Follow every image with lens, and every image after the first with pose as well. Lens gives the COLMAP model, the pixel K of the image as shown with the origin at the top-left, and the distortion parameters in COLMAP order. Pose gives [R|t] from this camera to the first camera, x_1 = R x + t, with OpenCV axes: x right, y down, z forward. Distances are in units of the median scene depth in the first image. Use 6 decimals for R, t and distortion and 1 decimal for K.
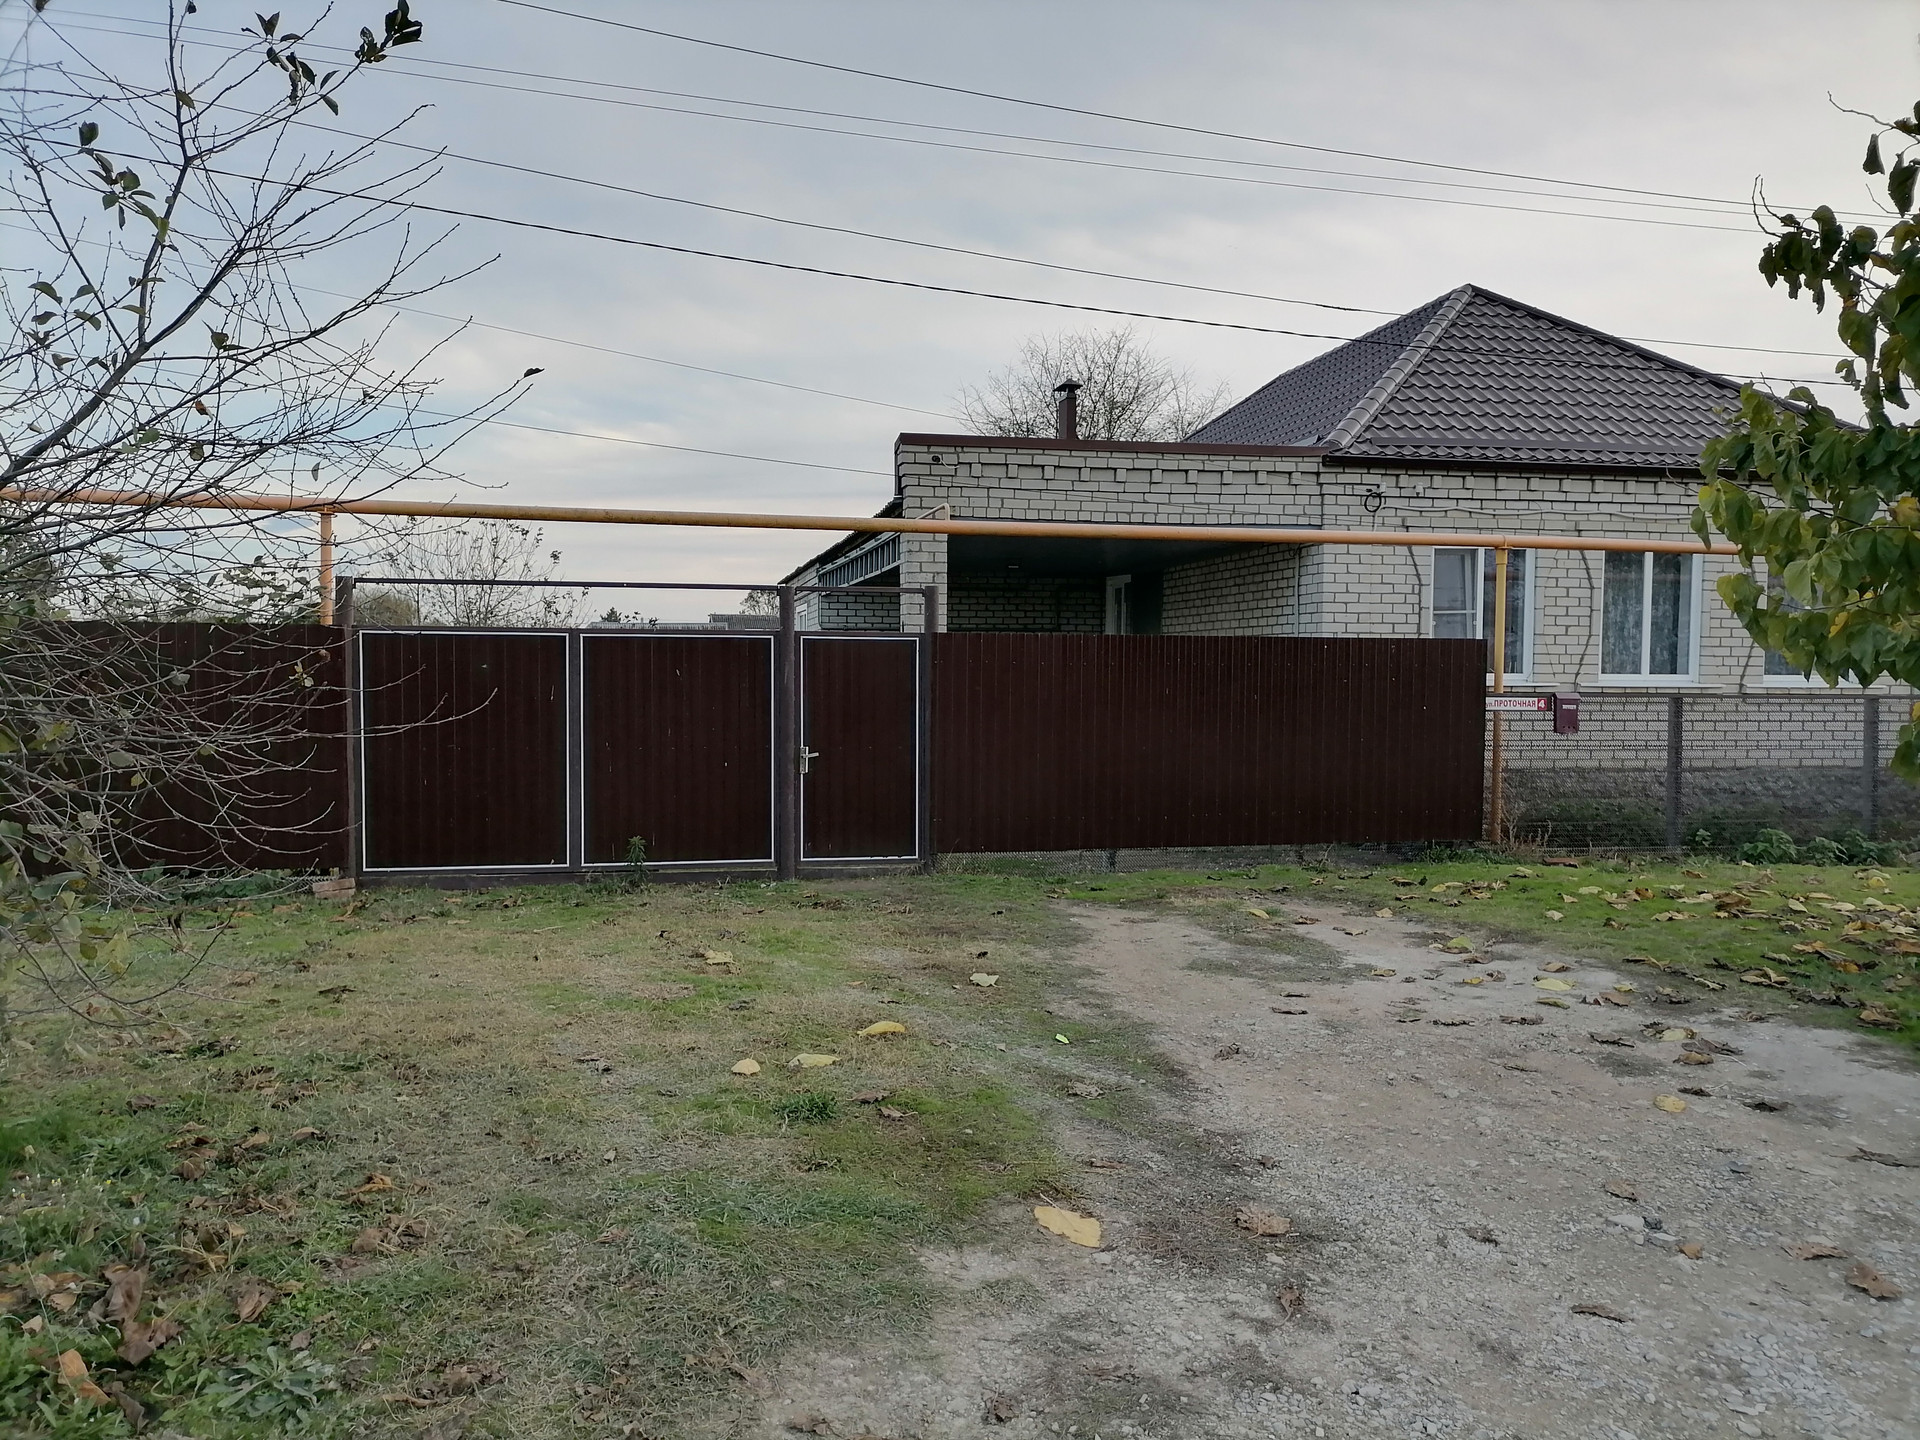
lens RADIAL K [[1454.7, 0, 960.0], [0, 1454.7, 720.0], [0, 0, 1]] dist [0.061055, -0.057790]
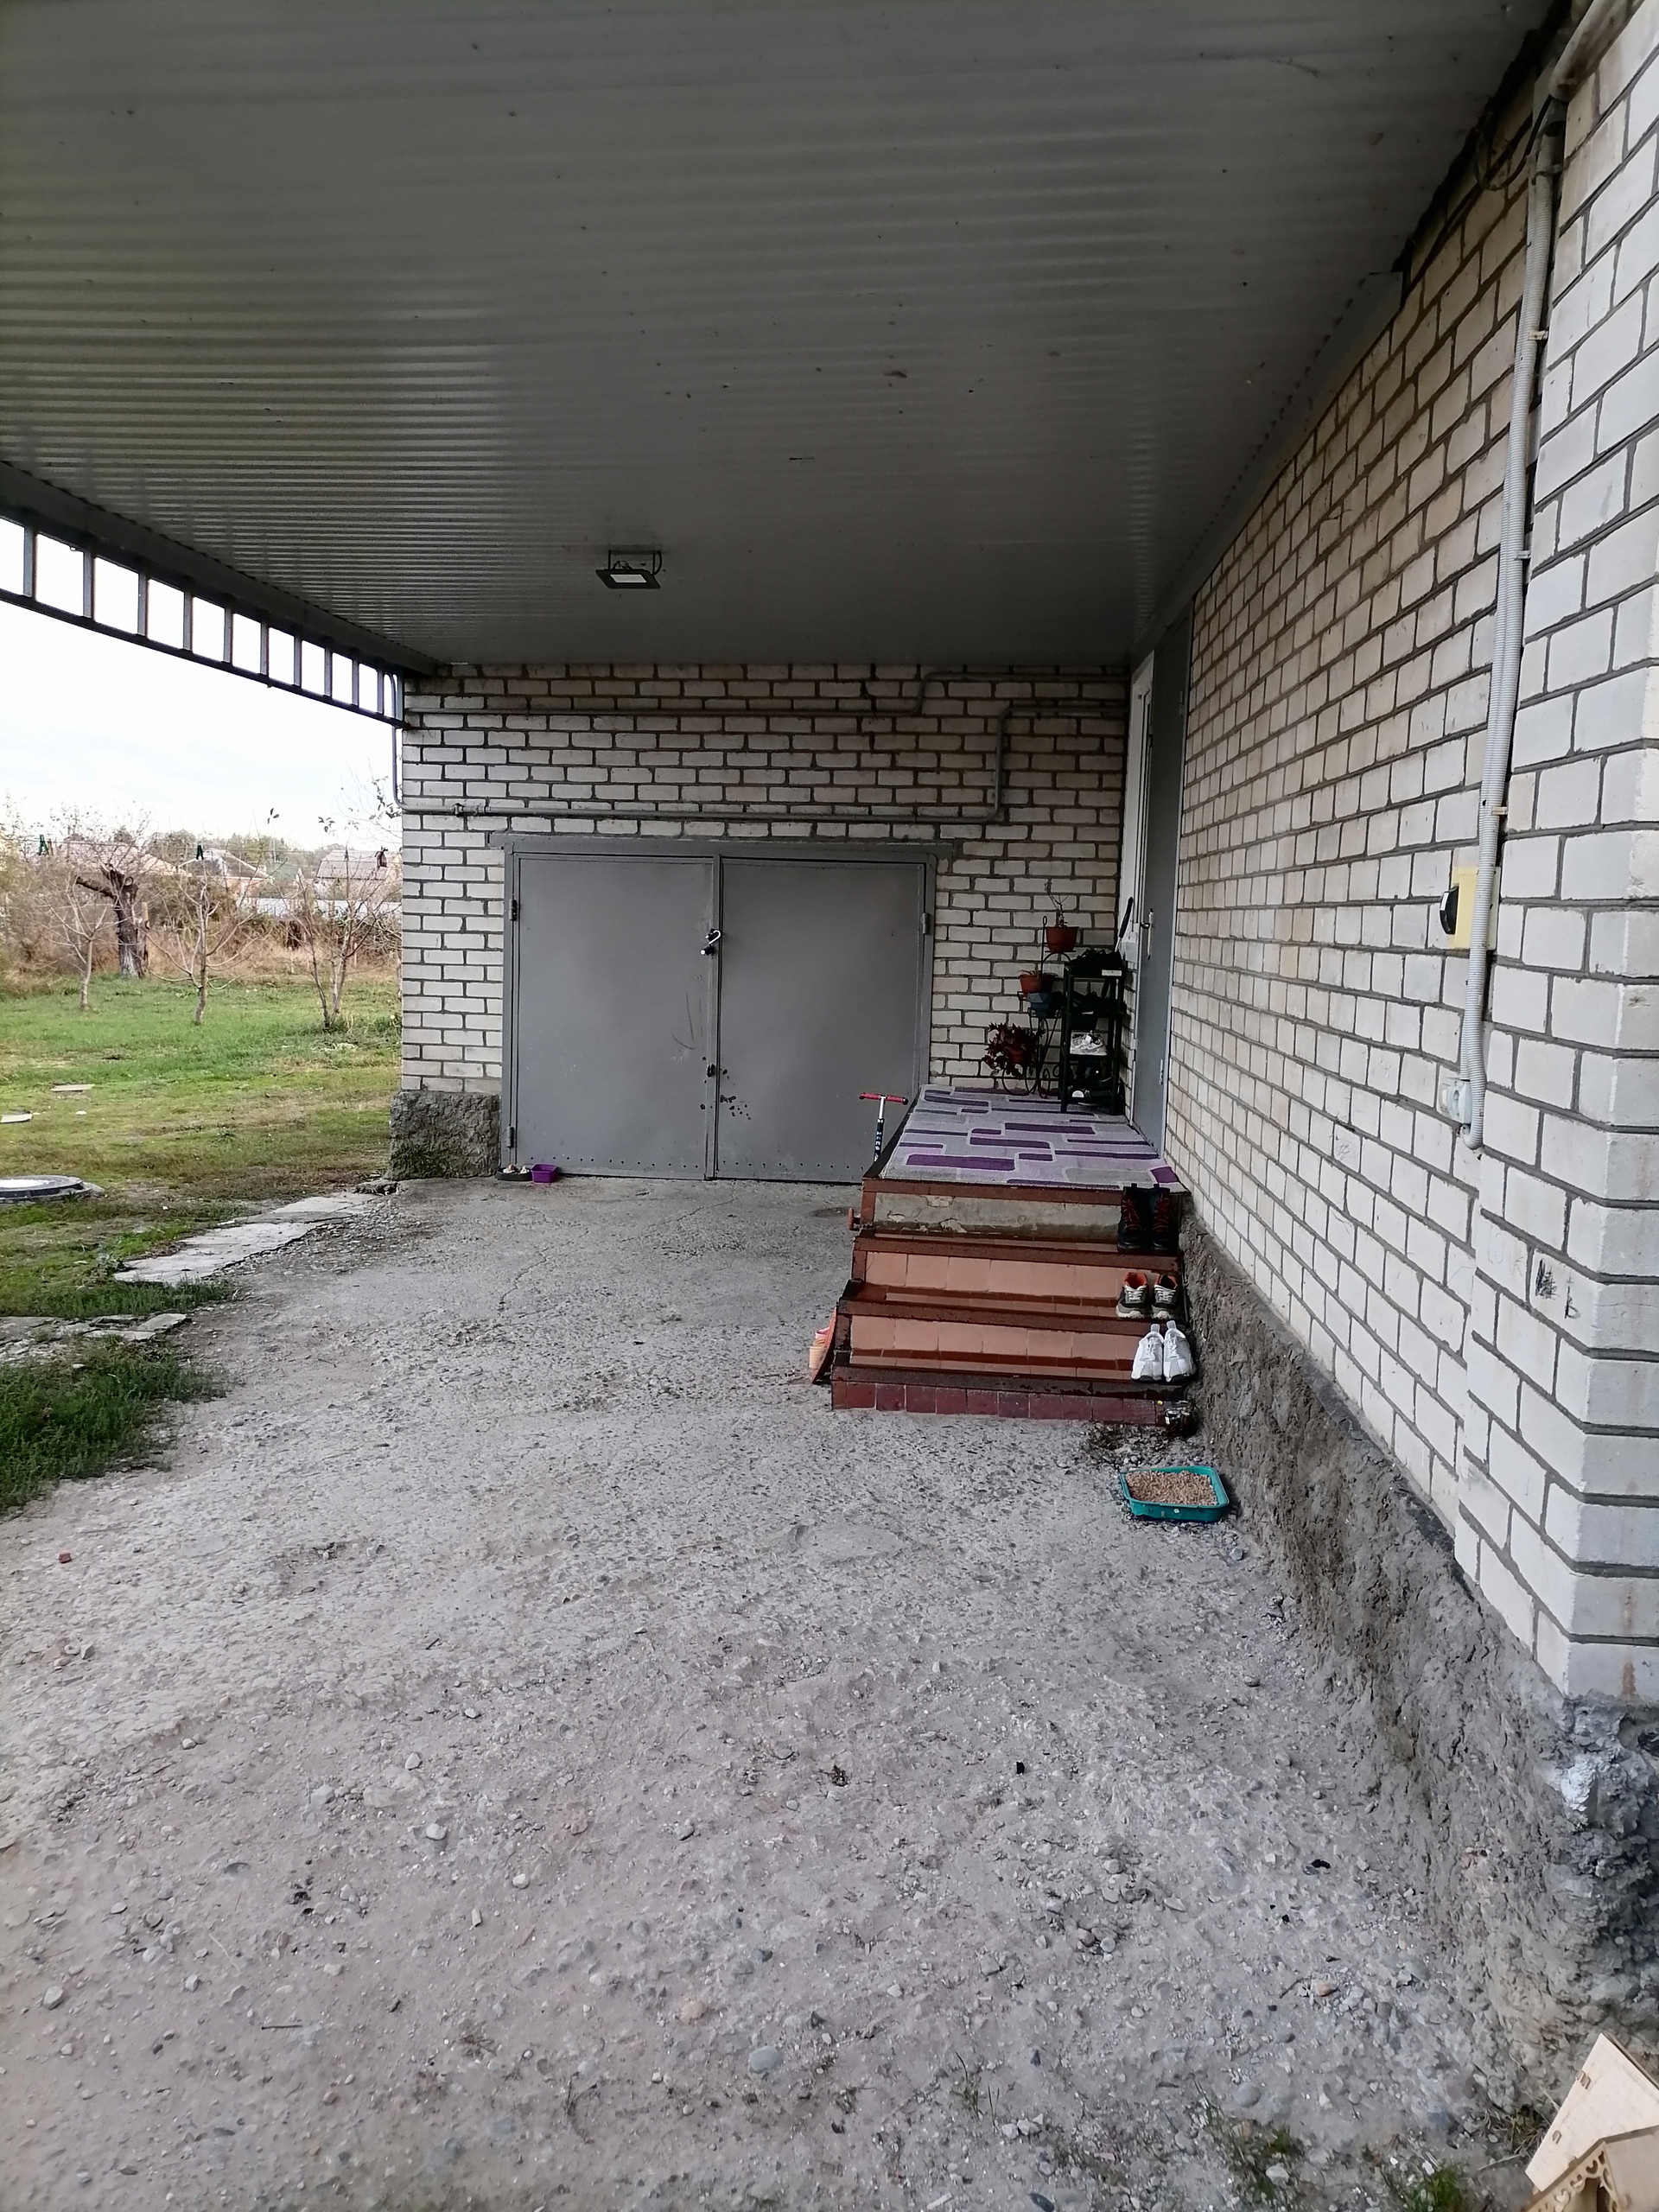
lens RADIAL K [[1676.0, 0, 829.5], [0, 1676.0, 1106.0], [0, 0, 1]] dist [0.061055, -0.057790]
pose [[0.961794, 0.049756, -0.269216, 0.213030], [-0.028448, 0.996186, 0.082482, -0.032092], [0.272293, -0.071672, 0.959541, 0.809658]]
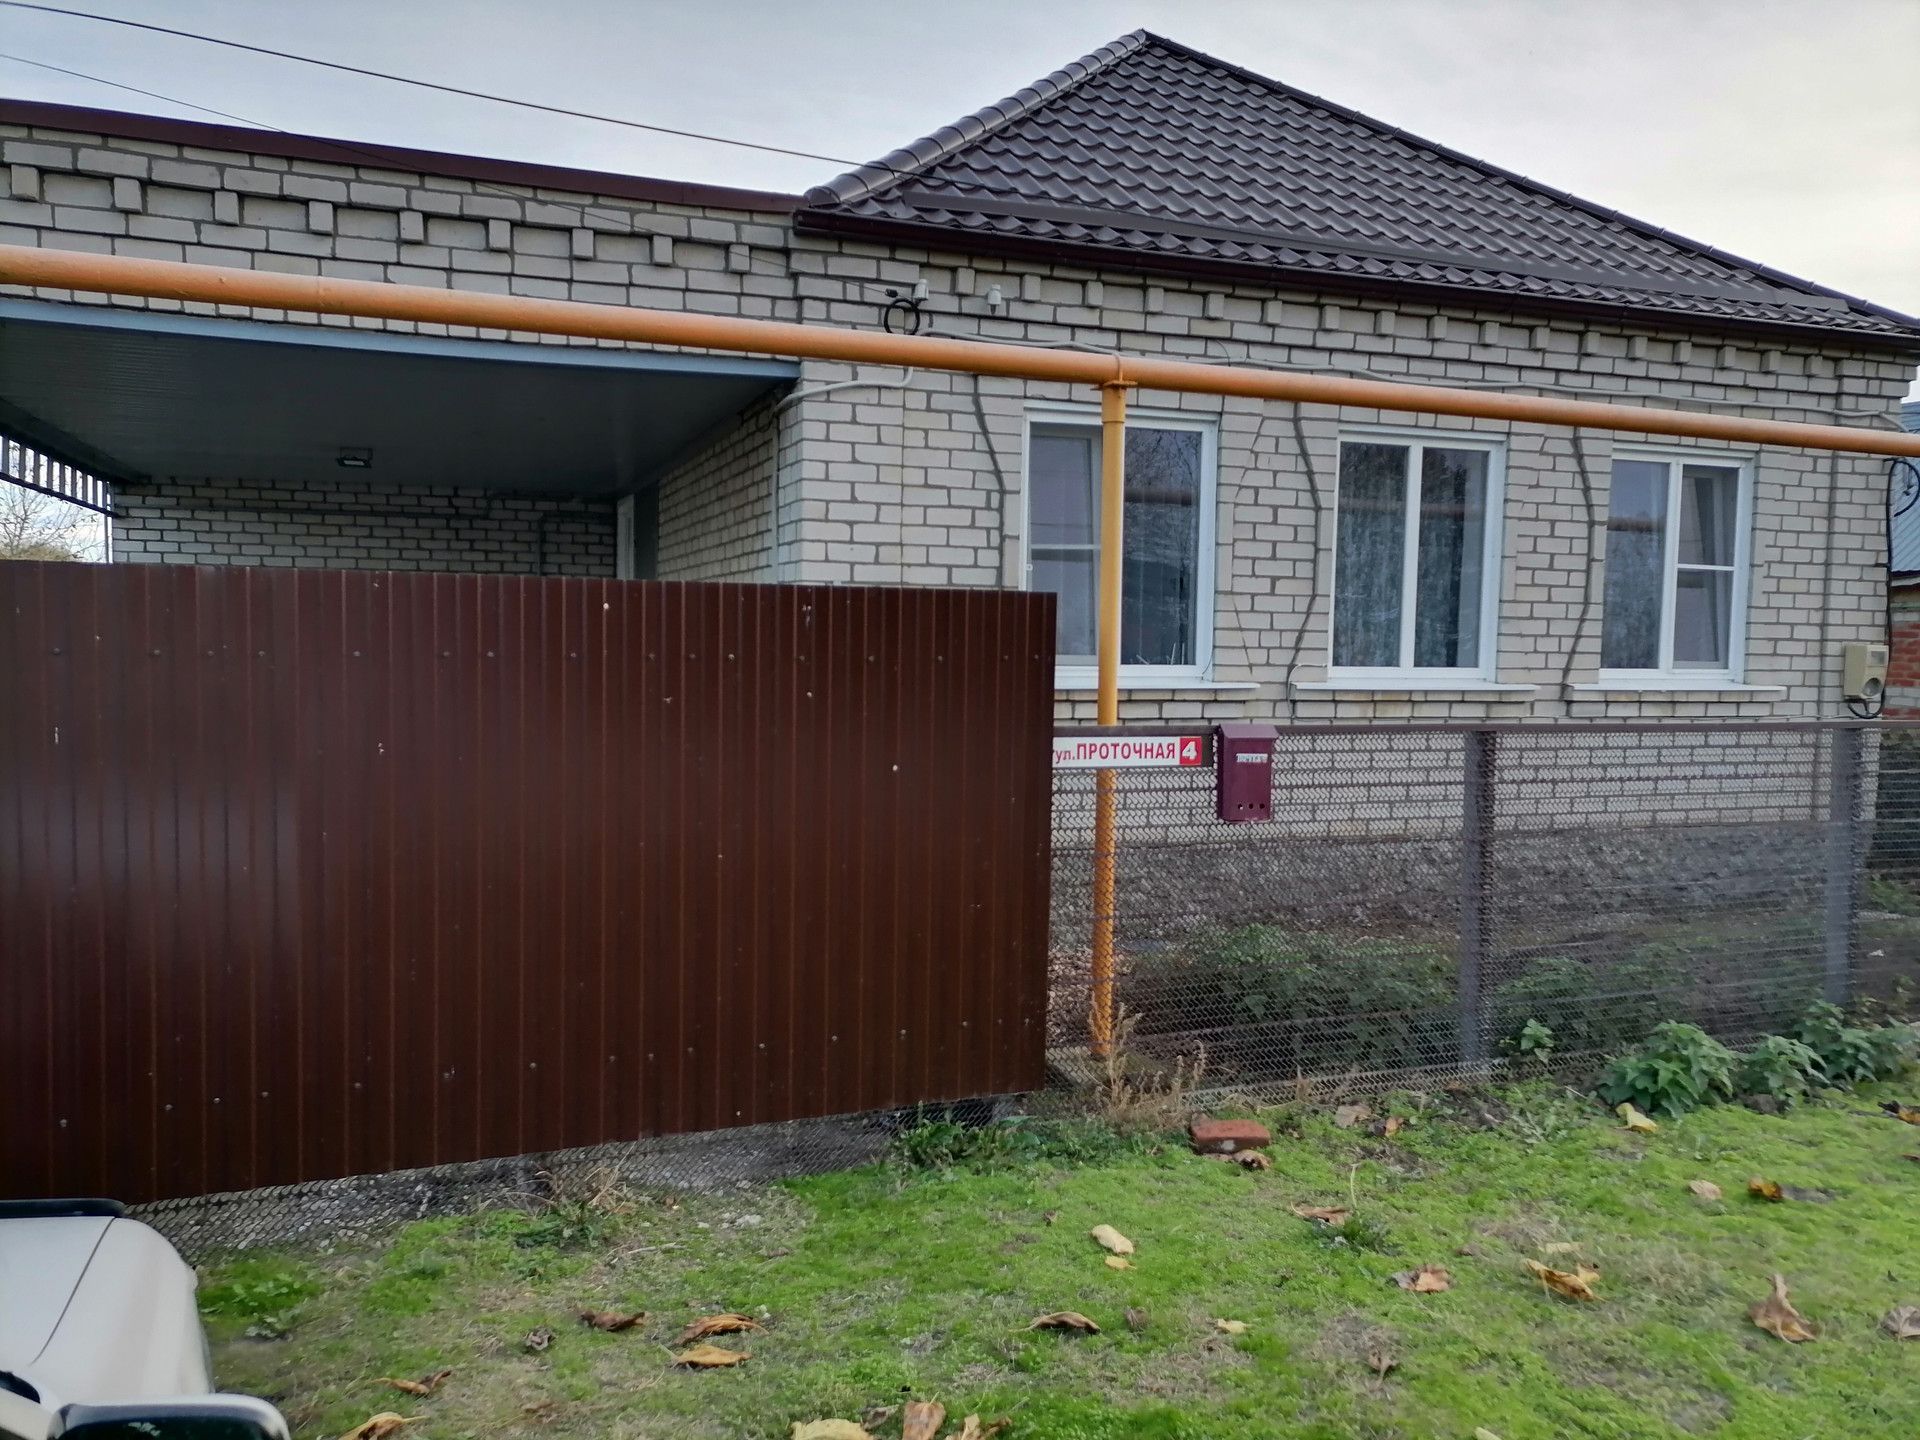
lens RADIAL K [[1454.7, 0, 960.0], [0, 1454.7, 720.0], [0, 0, 1]] dist [0.061055, -0.057790]
pose [[0.988212, -0.000990, 0.153091, 0.218466], [-0.002482, 0.999744, 0.022487, -0.023575], [-0.153074, -0.022601, 0.987956, 0.488408]]
